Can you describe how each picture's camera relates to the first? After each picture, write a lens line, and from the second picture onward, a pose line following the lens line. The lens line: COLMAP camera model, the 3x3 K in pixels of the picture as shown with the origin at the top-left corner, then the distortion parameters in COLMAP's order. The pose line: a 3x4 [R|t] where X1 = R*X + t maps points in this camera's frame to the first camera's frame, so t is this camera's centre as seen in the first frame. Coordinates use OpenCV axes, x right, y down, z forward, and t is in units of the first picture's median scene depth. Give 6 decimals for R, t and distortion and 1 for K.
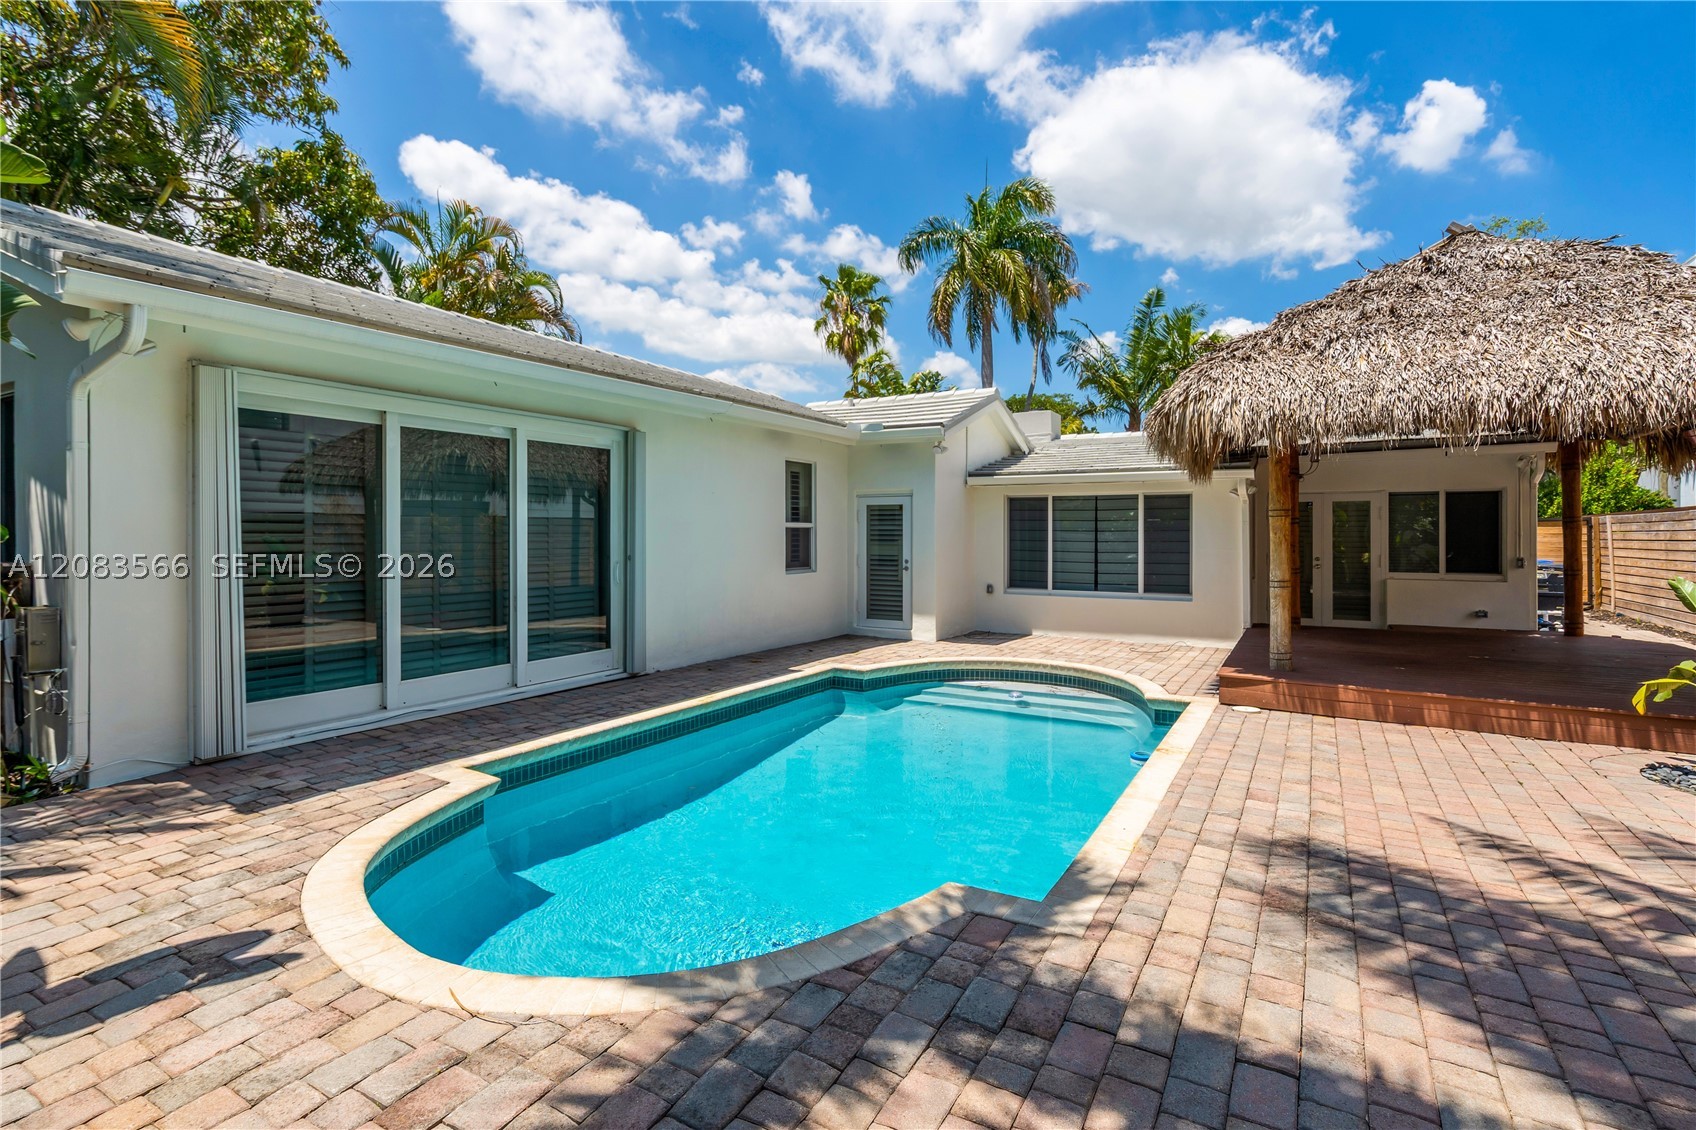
lens RADIAL K [[806.9, 0, 855.0], [0, 806.9, 535.6], [0, 0, 1]] dist [0.002490, 0.000326]
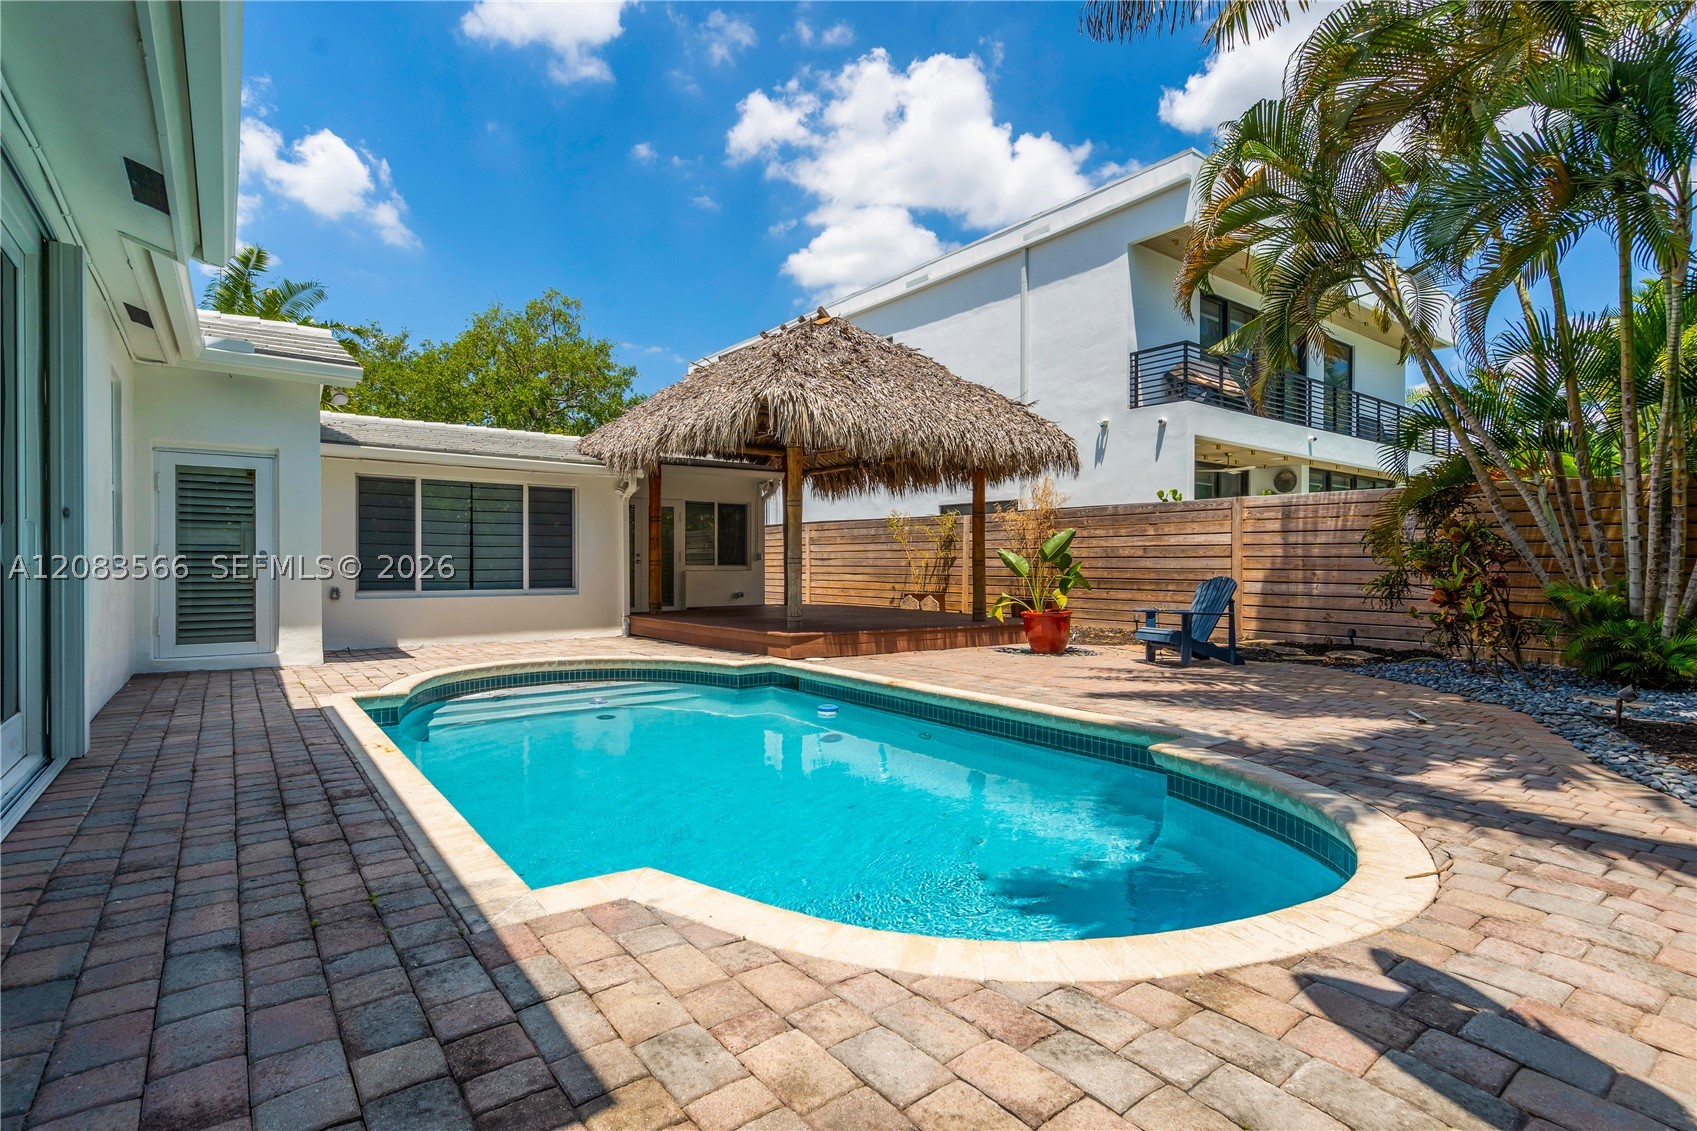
lens RADIAL K [[807.4, 0, 851.0], [0, 807.4, 566.4], [0, 0, 1]] dist [0.002490, 0.000326]
pose [[0.386977, -0.004288, 0.922079, -0.383754], [-0.000863, 0.999987, 0.005013, 0.040349], [-0.922089, -0.002735, 0.386968, 0.284574]]
